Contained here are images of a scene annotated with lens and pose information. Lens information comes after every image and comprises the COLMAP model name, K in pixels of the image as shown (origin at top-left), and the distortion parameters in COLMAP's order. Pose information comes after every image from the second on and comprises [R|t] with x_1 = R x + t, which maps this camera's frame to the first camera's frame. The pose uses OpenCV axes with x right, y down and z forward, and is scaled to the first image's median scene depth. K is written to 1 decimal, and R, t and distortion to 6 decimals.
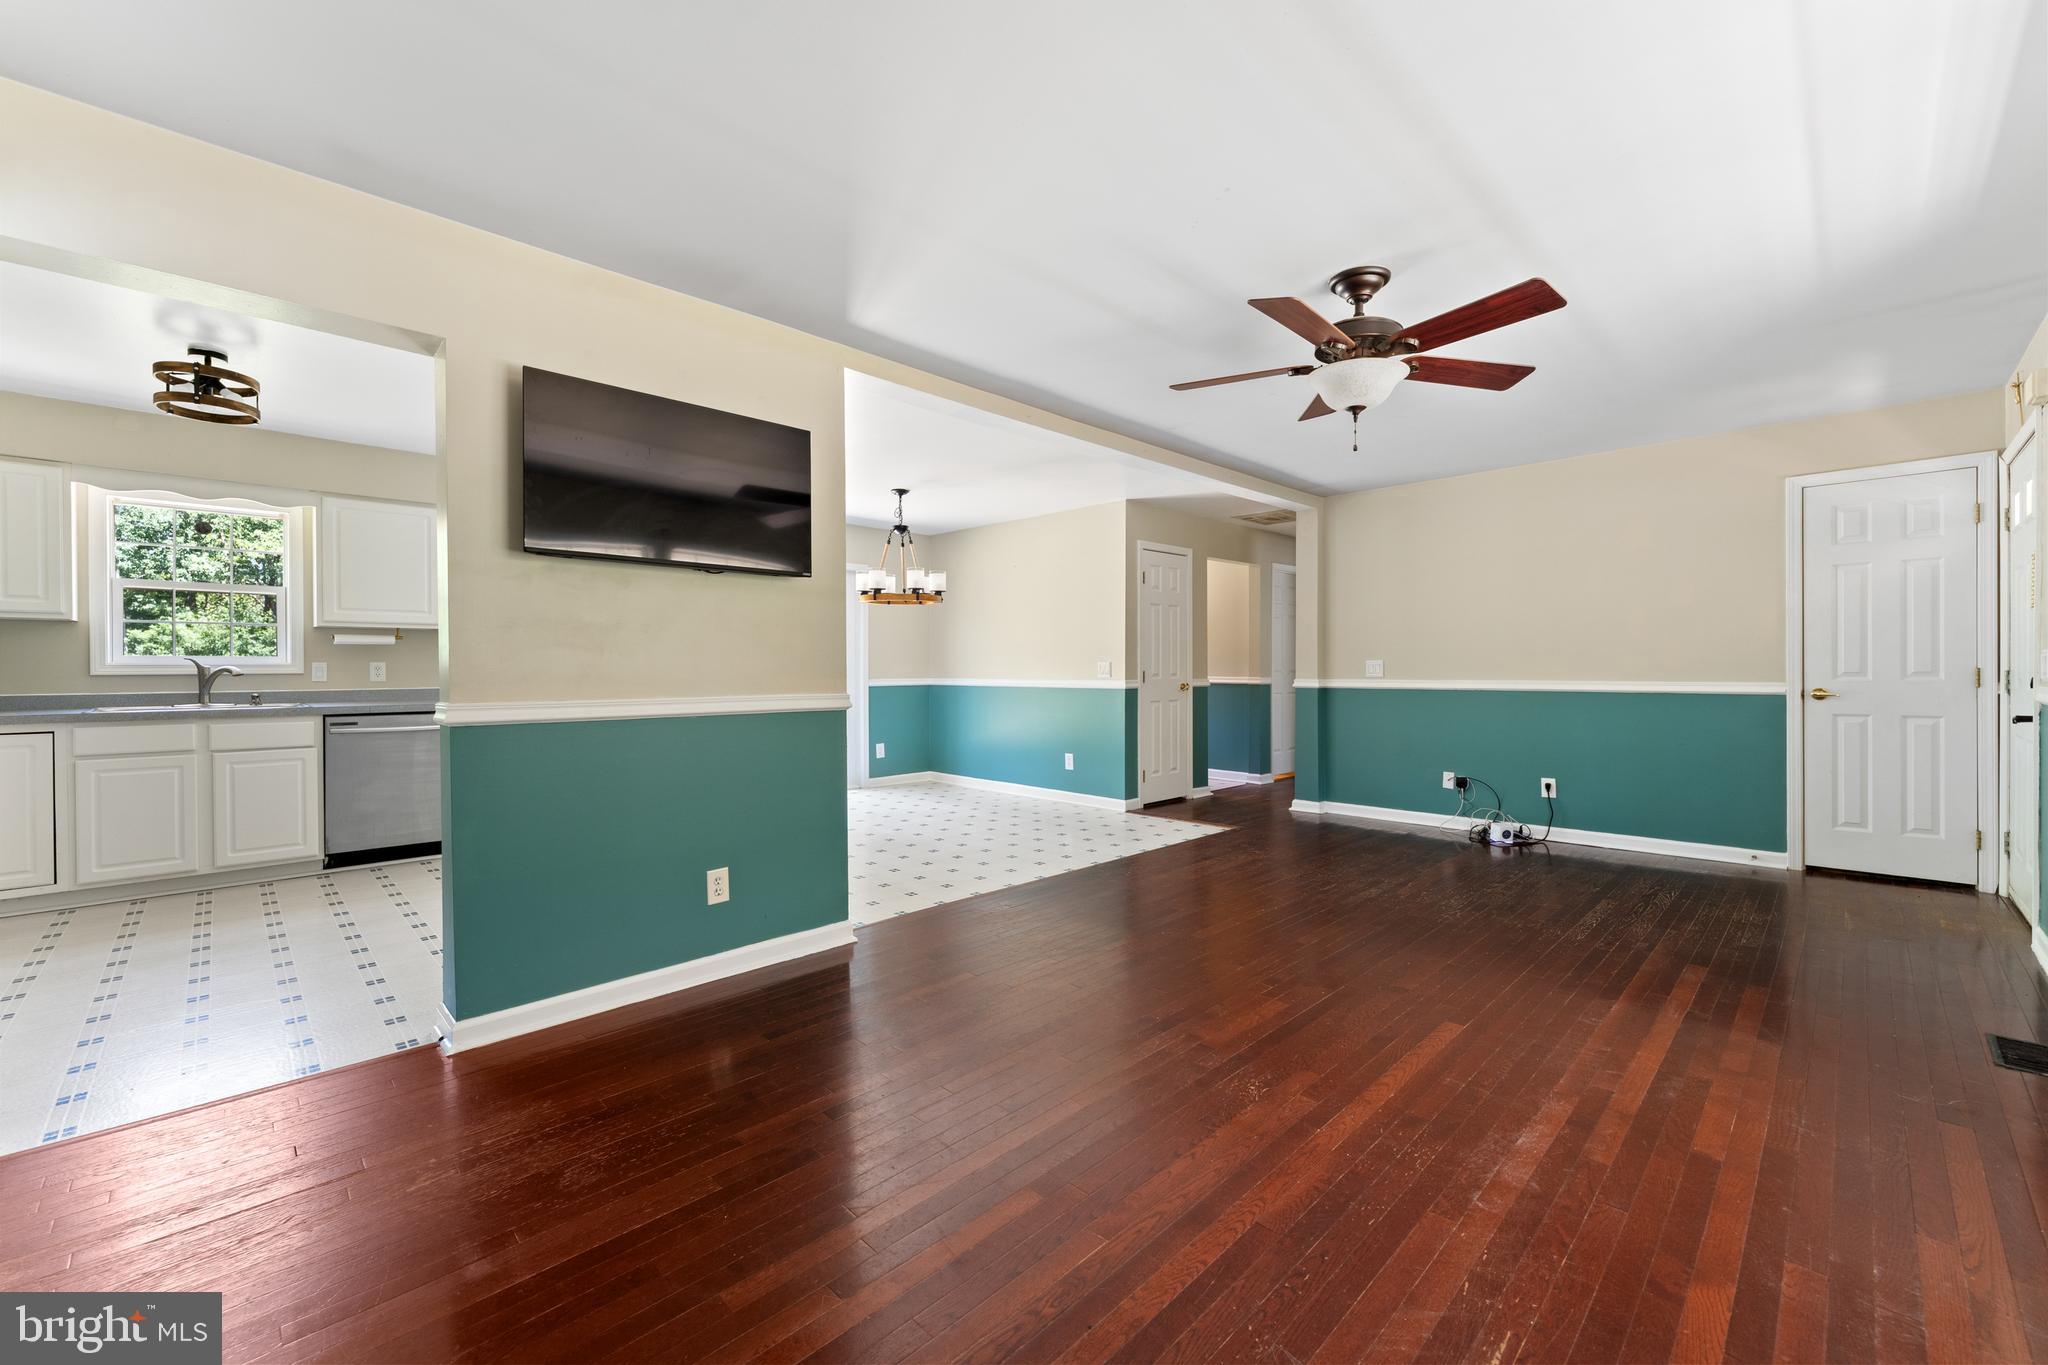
lens RADIAL K [[825.1, 0, 1021.7], [0, 825.1, 676.7], [0, 0, 1]] dist [-0.002334, 0.000662]
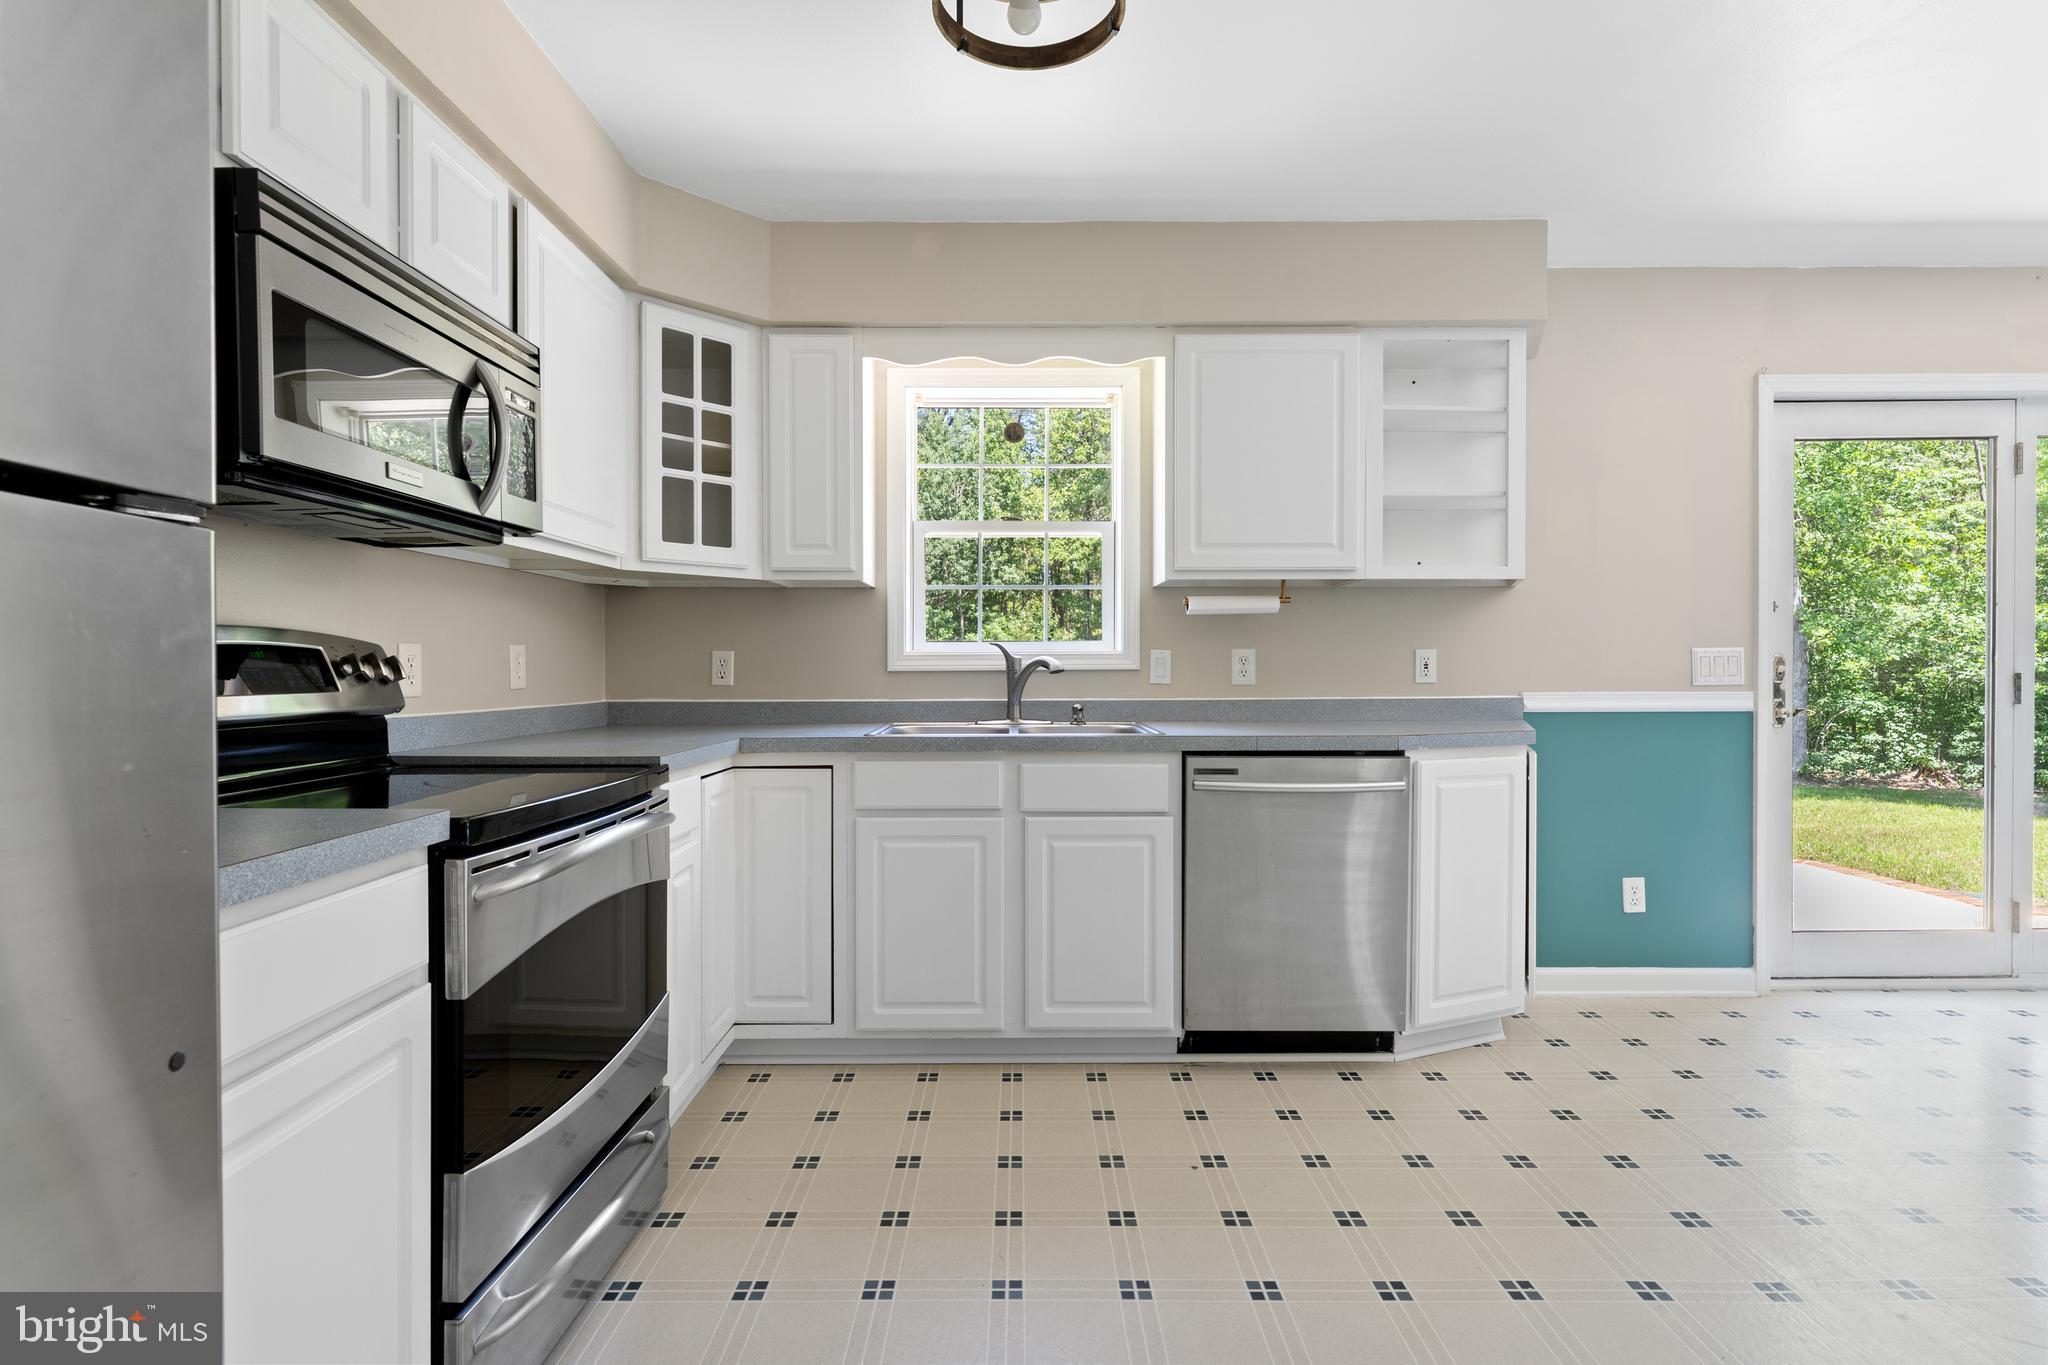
lens RADIAL K [[1016.4, 0, 1010.6], [0, 1016.4, 670.8], [0, 0, 1]] dist [-0.003504, 0.000404]
pose [[0.708463, 0.002617, -0.705743, -0.482879], [-0.006527, 0.999975, -0.002845, -0.000596], [0.705718, 0.006622, 0.708462, 0.484924]]
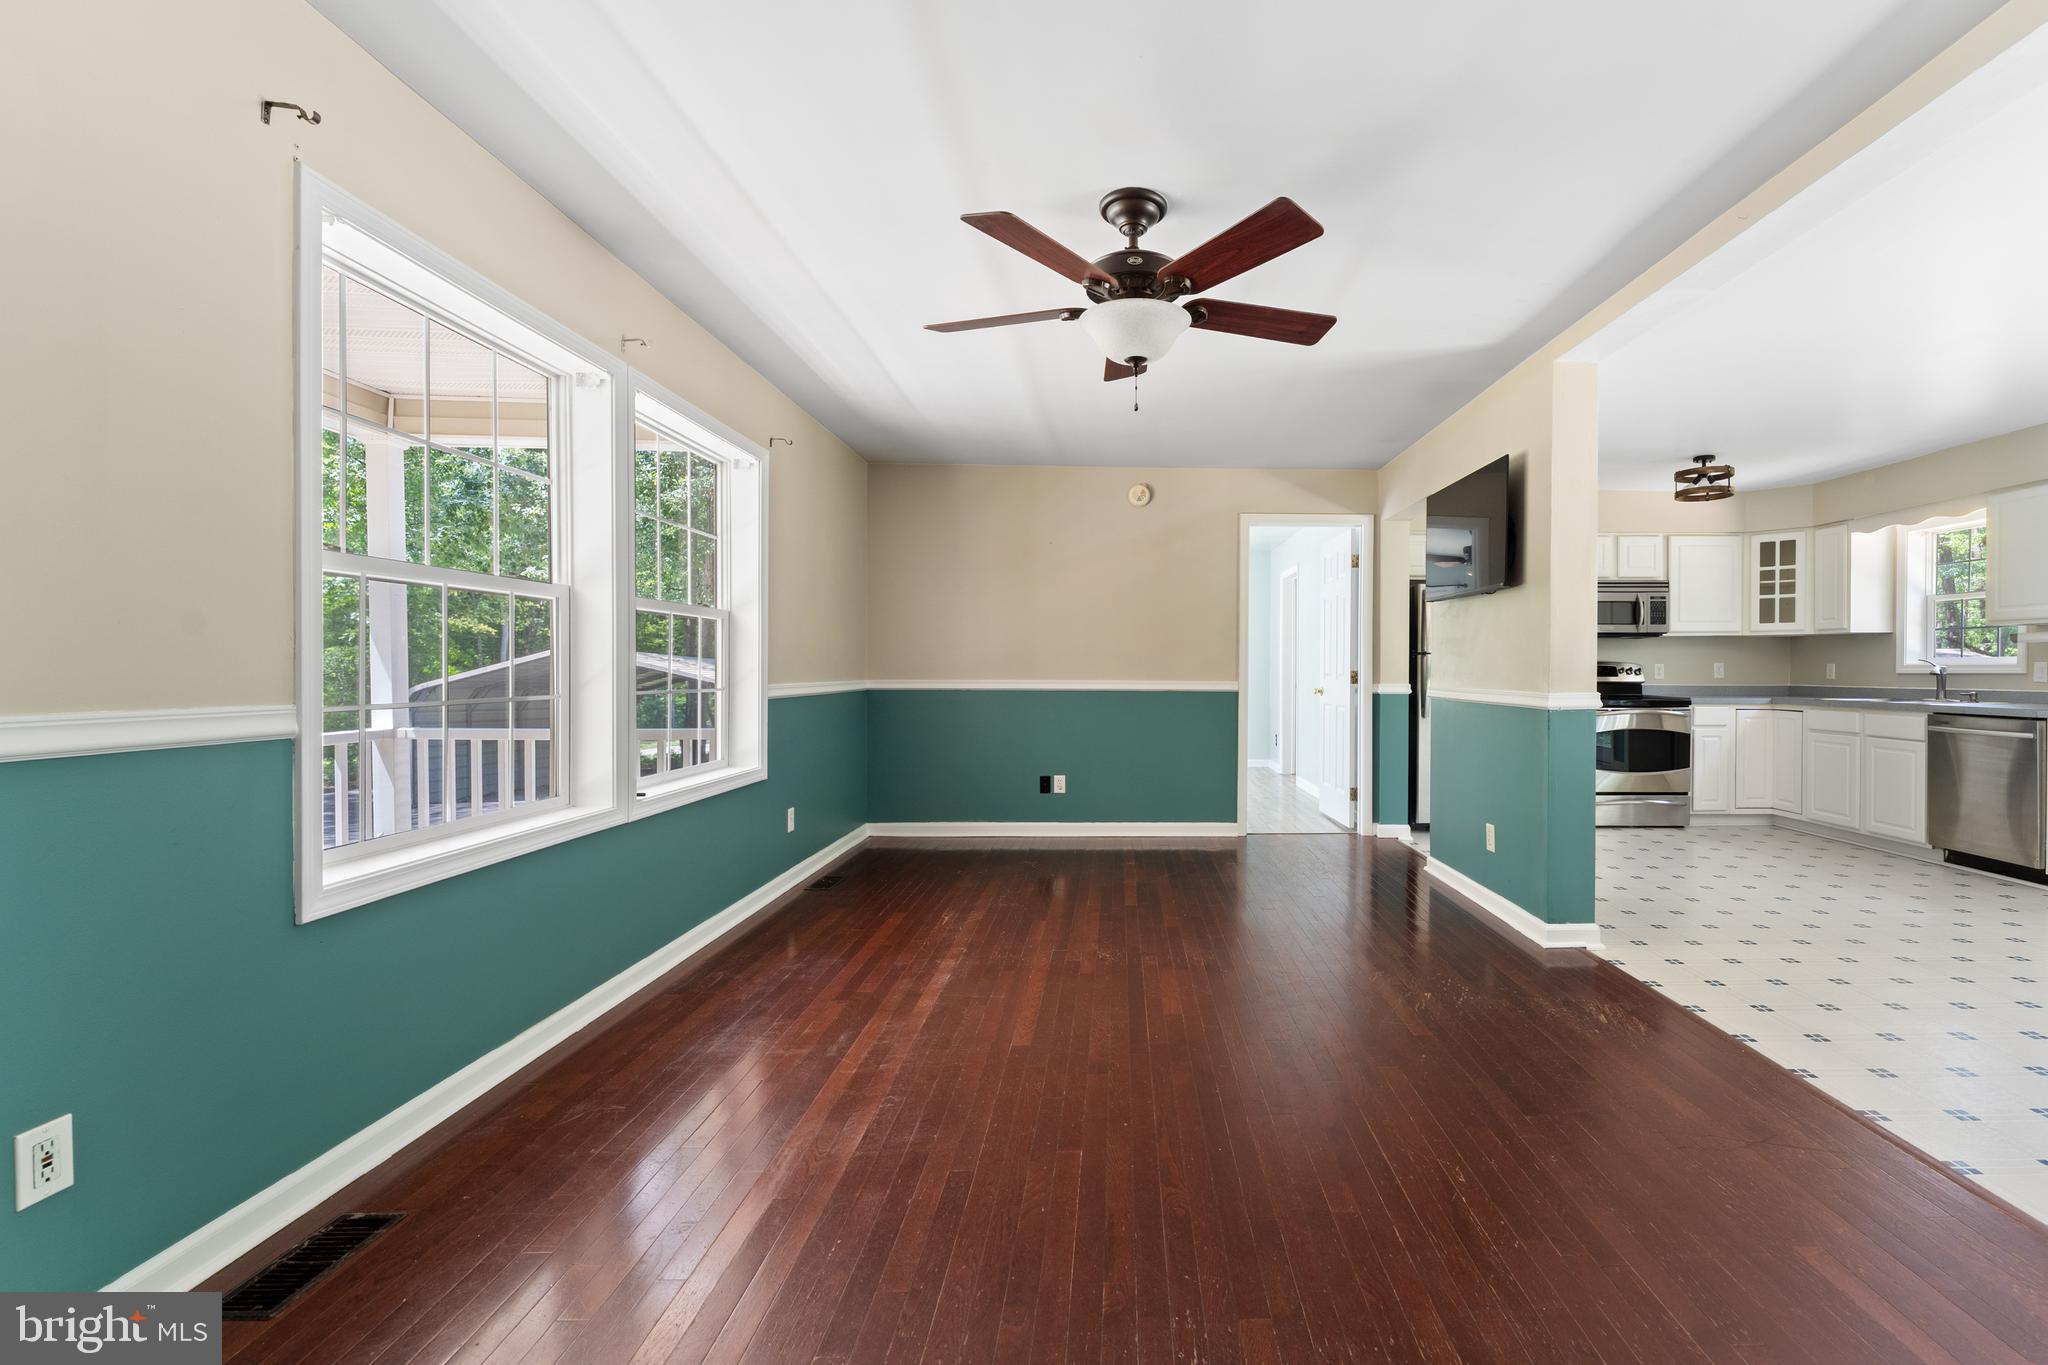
lens RADIAL K [[873.3, 0, 1146.3], [0, 873.3, 679.1], [0, 0, 1]] dist [-0.006255, 0.001940]
pose [[-0.676822, 0.010138, -0.736077, 0.662549], [-0.008204, 0.999739, 0.021313, -0.011829], [0.736101, 0.020463, -0.676562, 1.011126]]
